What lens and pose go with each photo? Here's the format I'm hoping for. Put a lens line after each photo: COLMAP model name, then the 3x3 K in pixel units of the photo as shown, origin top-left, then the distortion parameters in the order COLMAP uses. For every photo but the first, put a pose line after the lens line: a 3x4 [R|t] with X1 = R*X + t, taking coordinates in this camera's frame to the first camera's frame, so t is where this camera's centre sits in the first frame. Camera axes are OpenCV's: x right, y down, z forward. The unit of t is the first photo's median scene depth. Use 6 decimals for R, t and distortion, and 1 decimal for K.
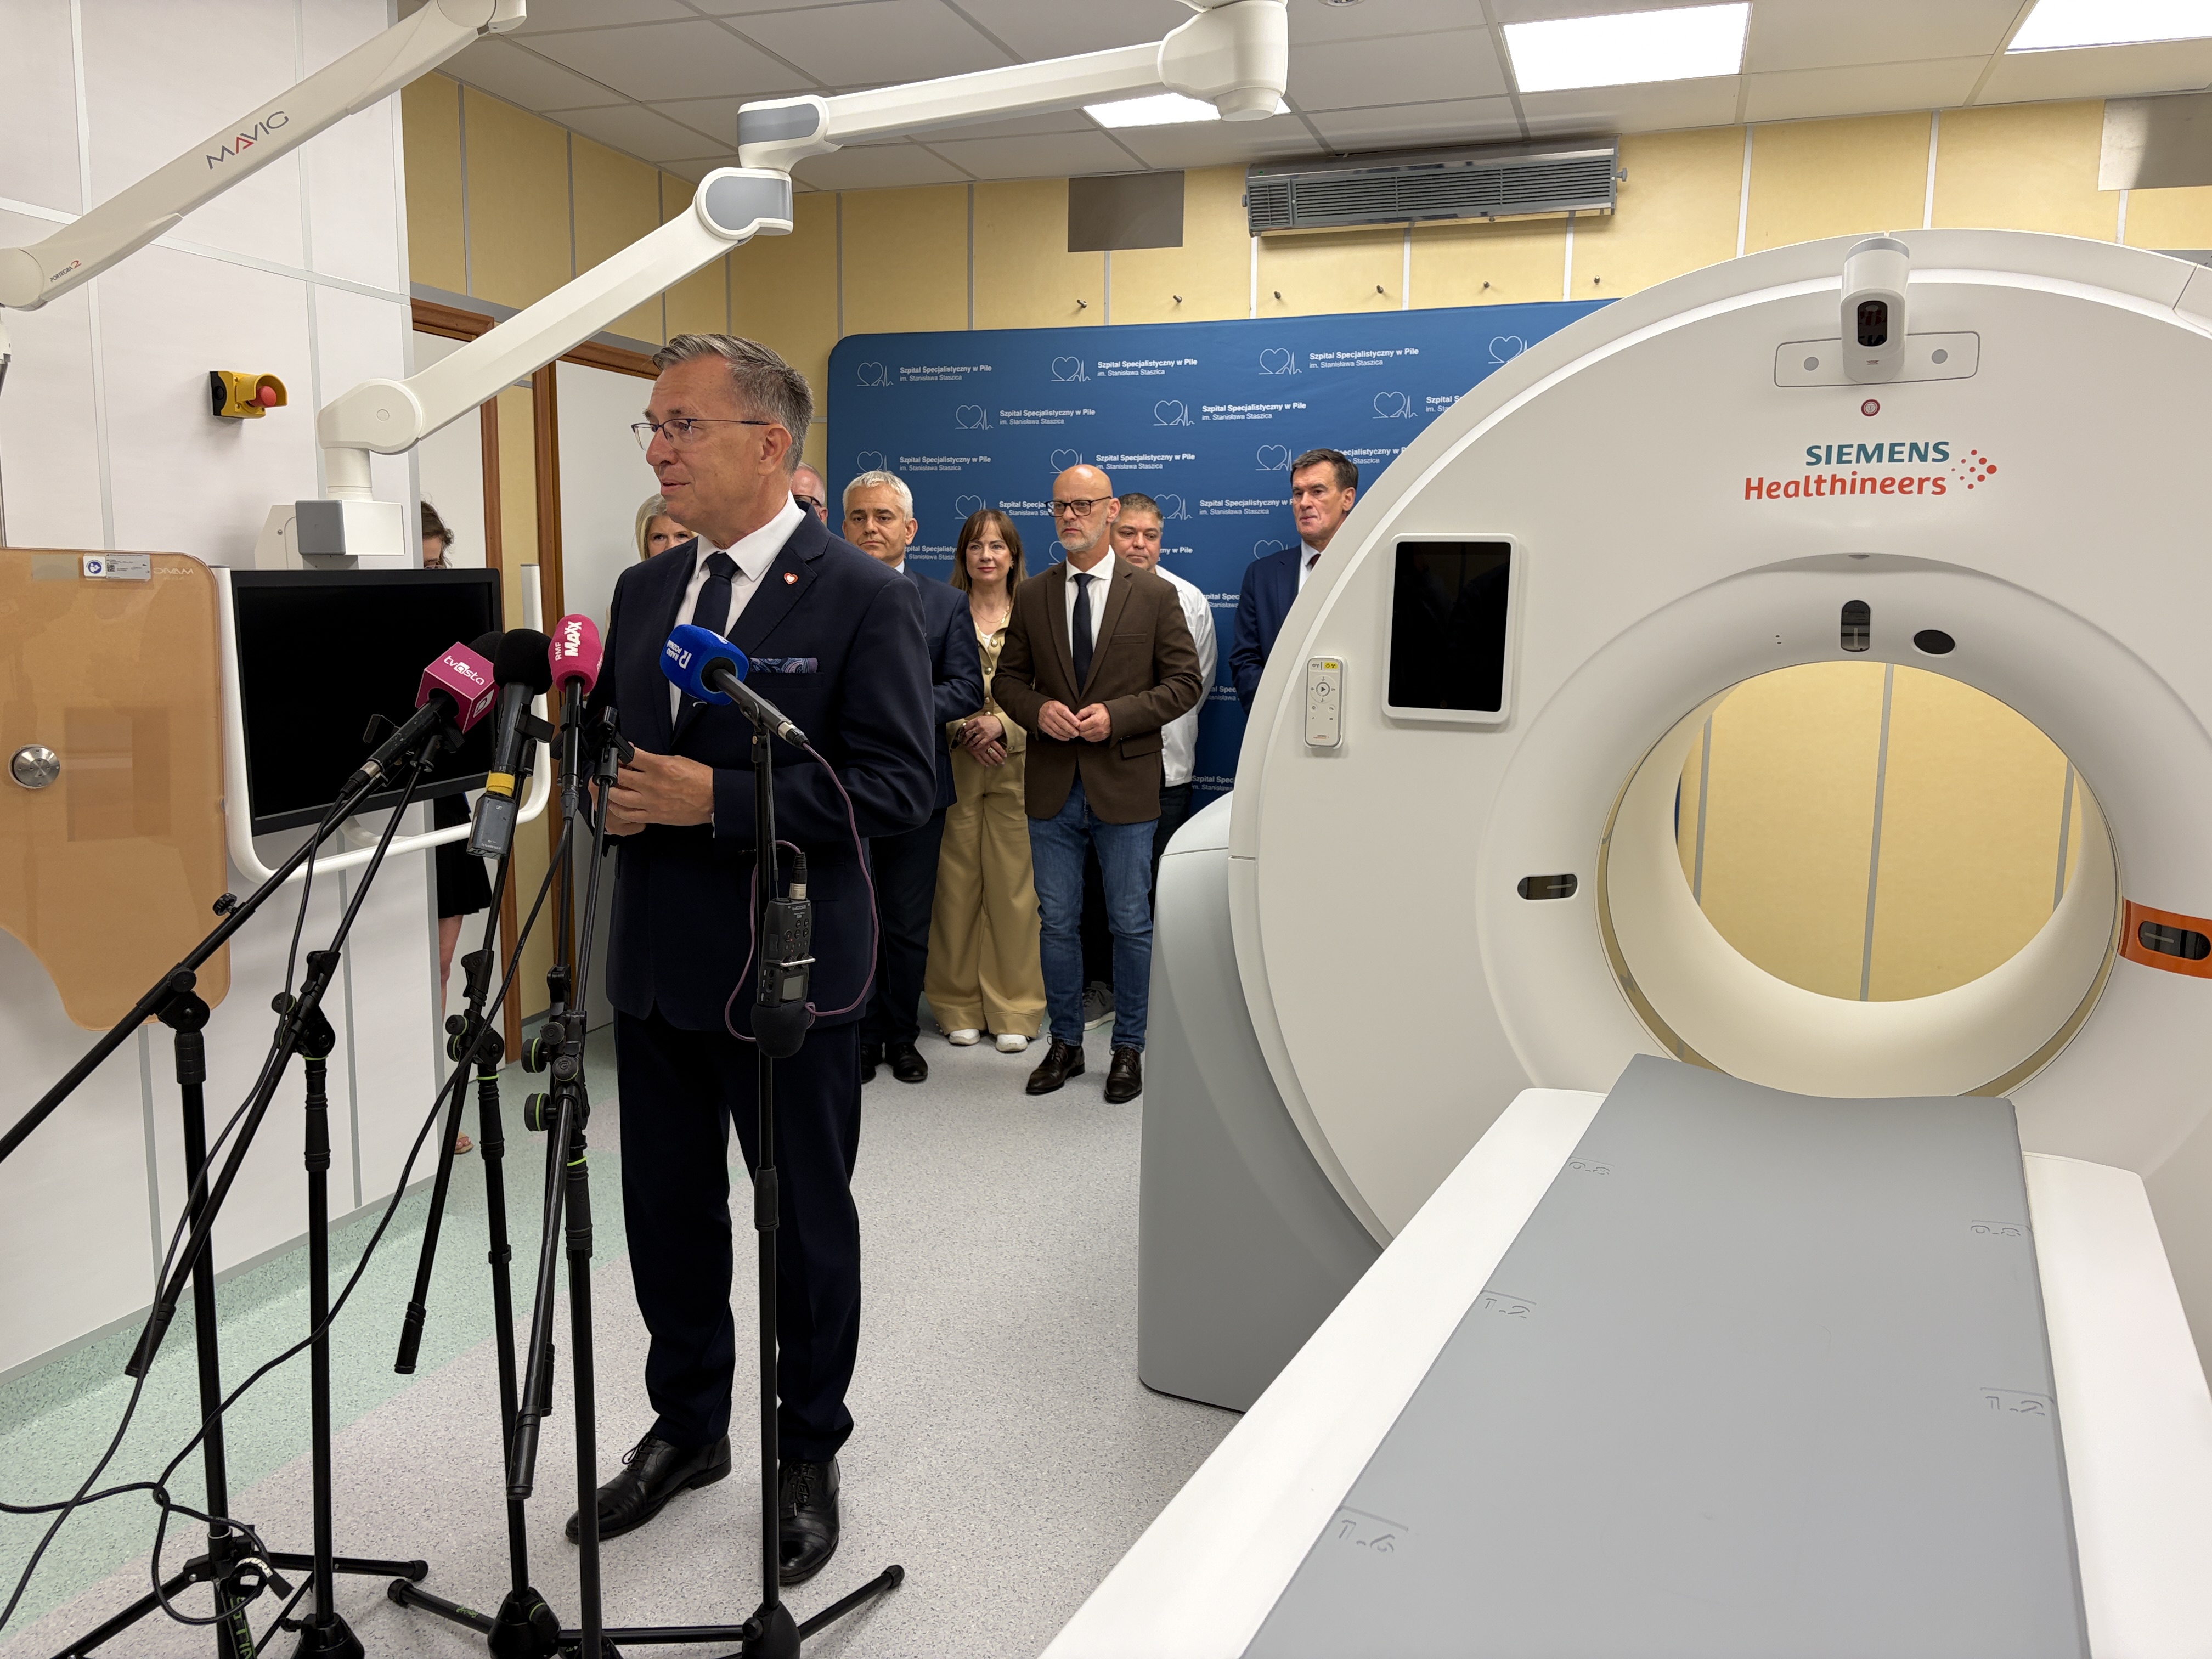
lens RADIAL K [[1666.6, 0, 1088.9], [0, 1666.6, 820.4], [0, 0, 1]] dist [0.017959, -0.000197]
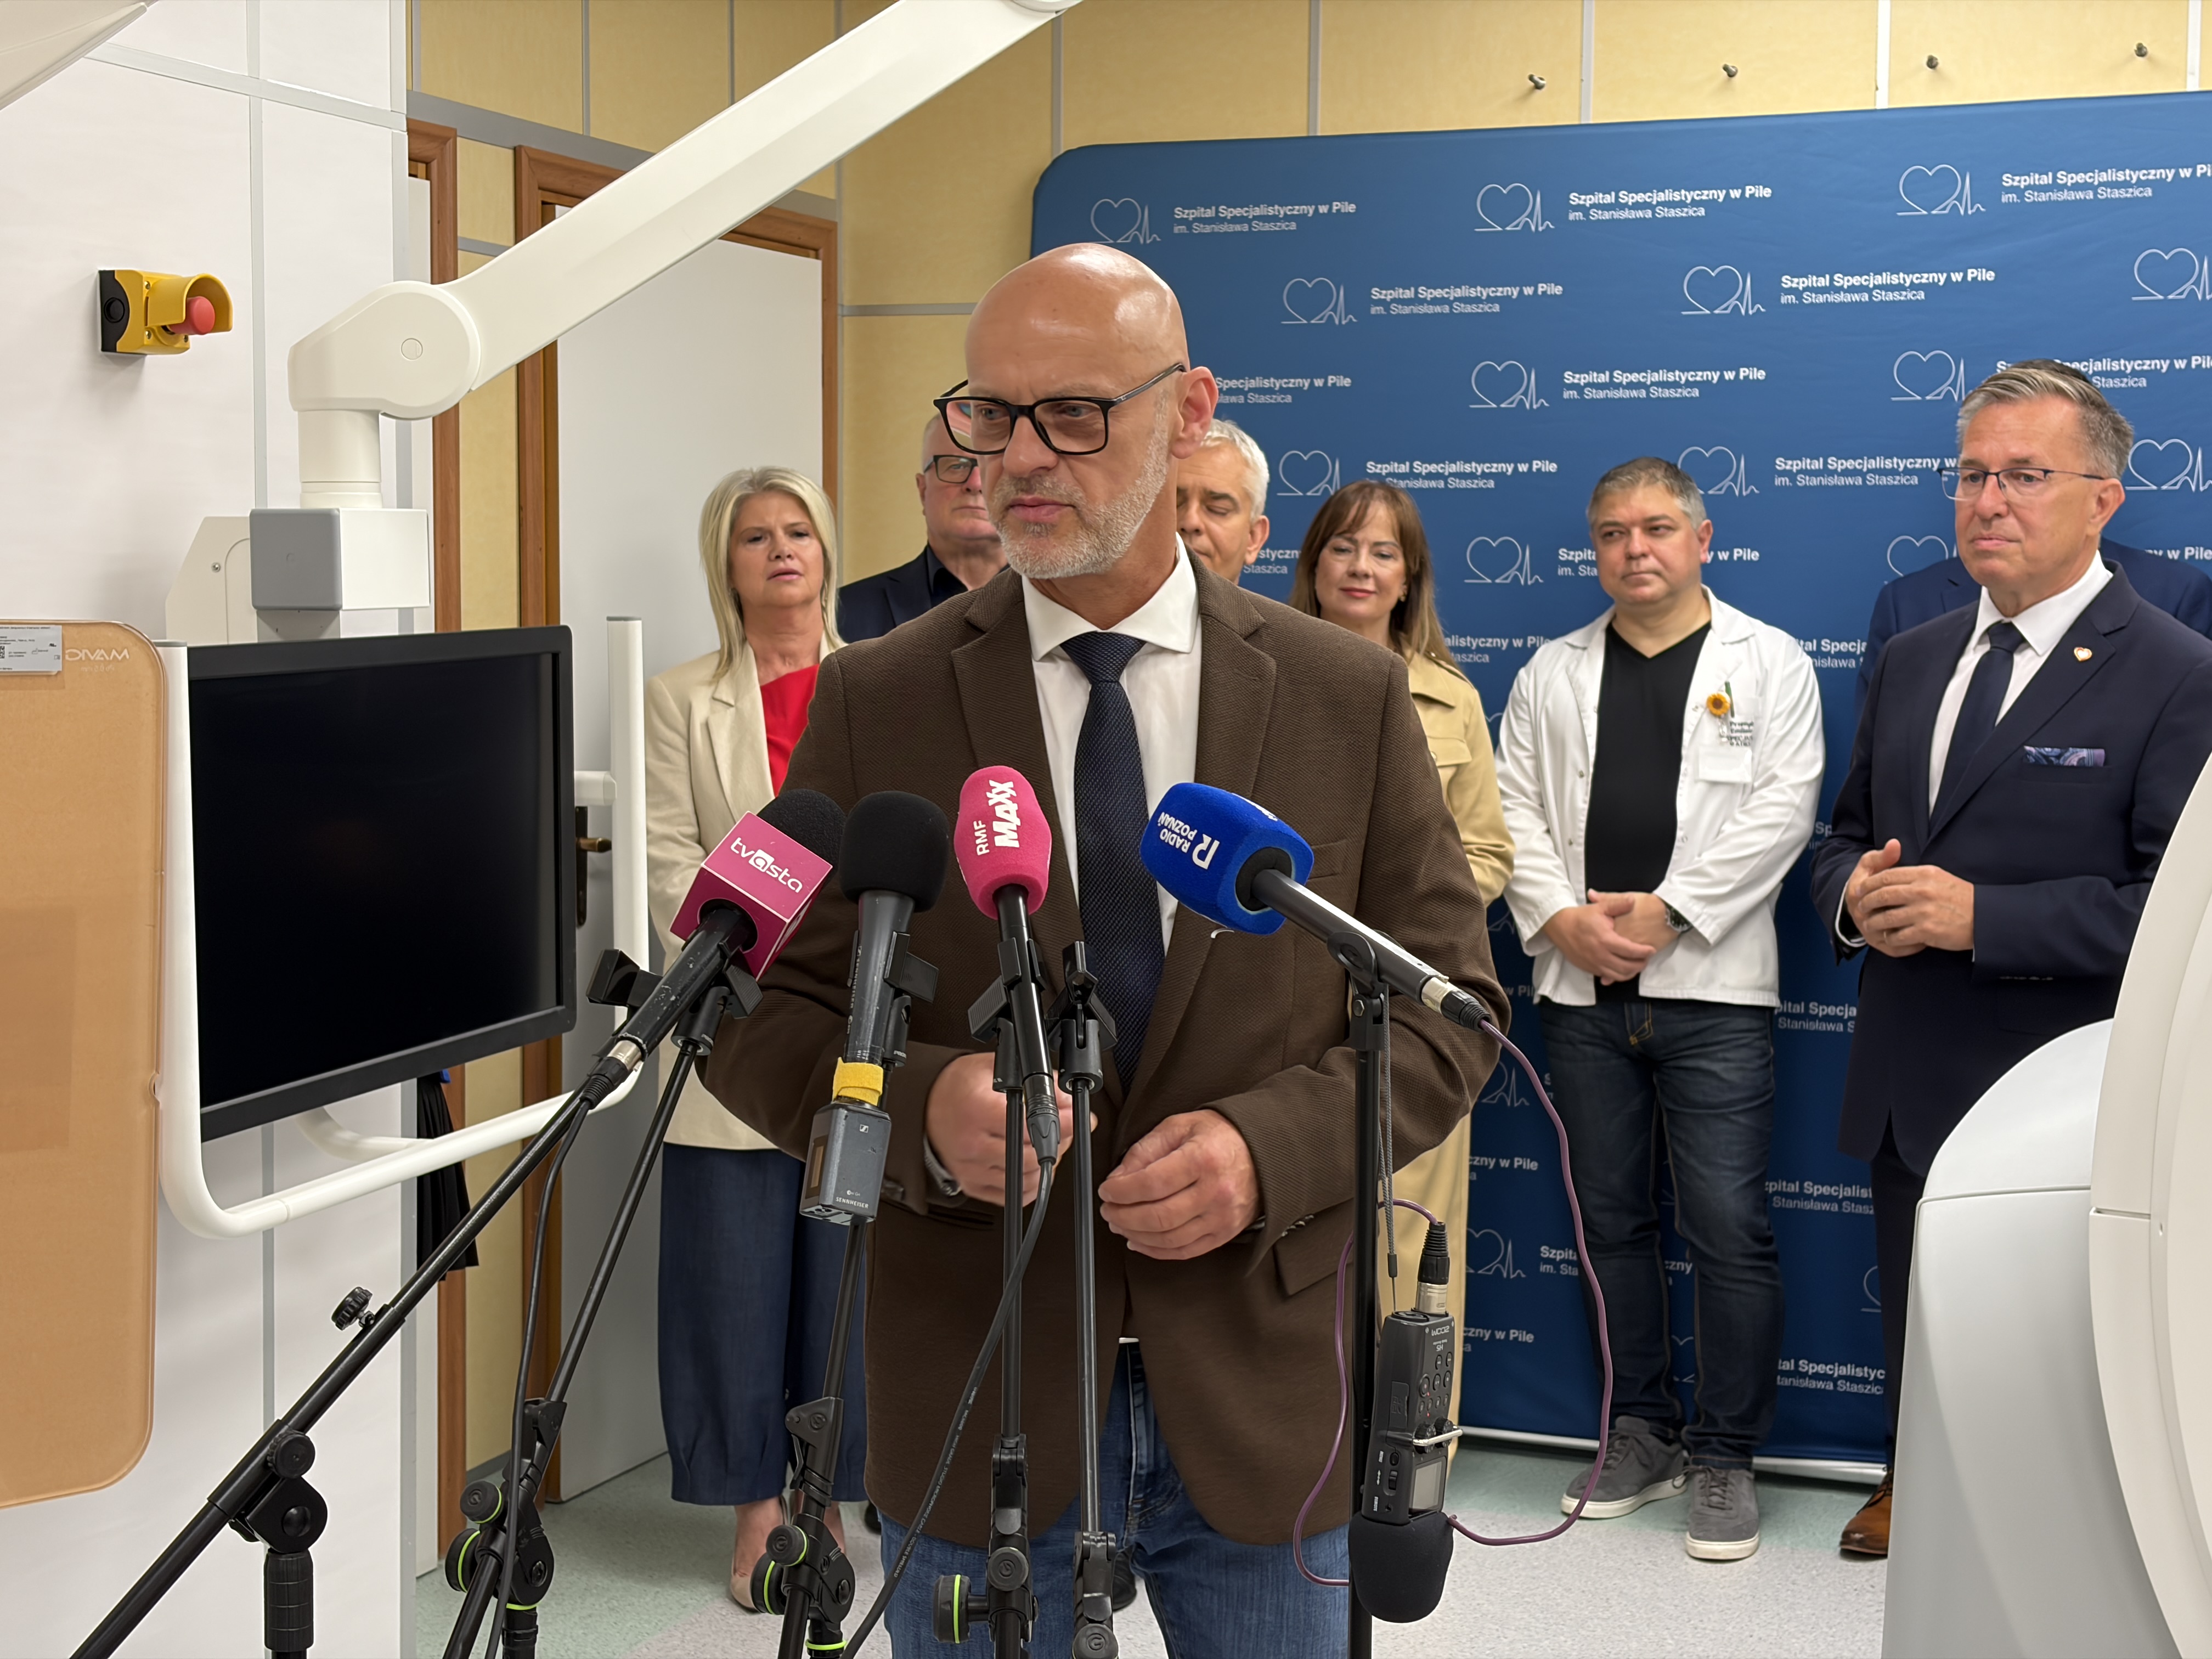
lens RADIAL K [[3305.2, 0, 1087.2], [0, 3305.2, 841.2], [0, 0, 1]] dist [0.090822, 0.000000]
pose [[0.998065, 0.003226, -0.062094, -0.157778], [-0.006885, 0.998245, -0.058815, -0.027579], [0.061796, 0.059129, 0.996336, -0.037952]]
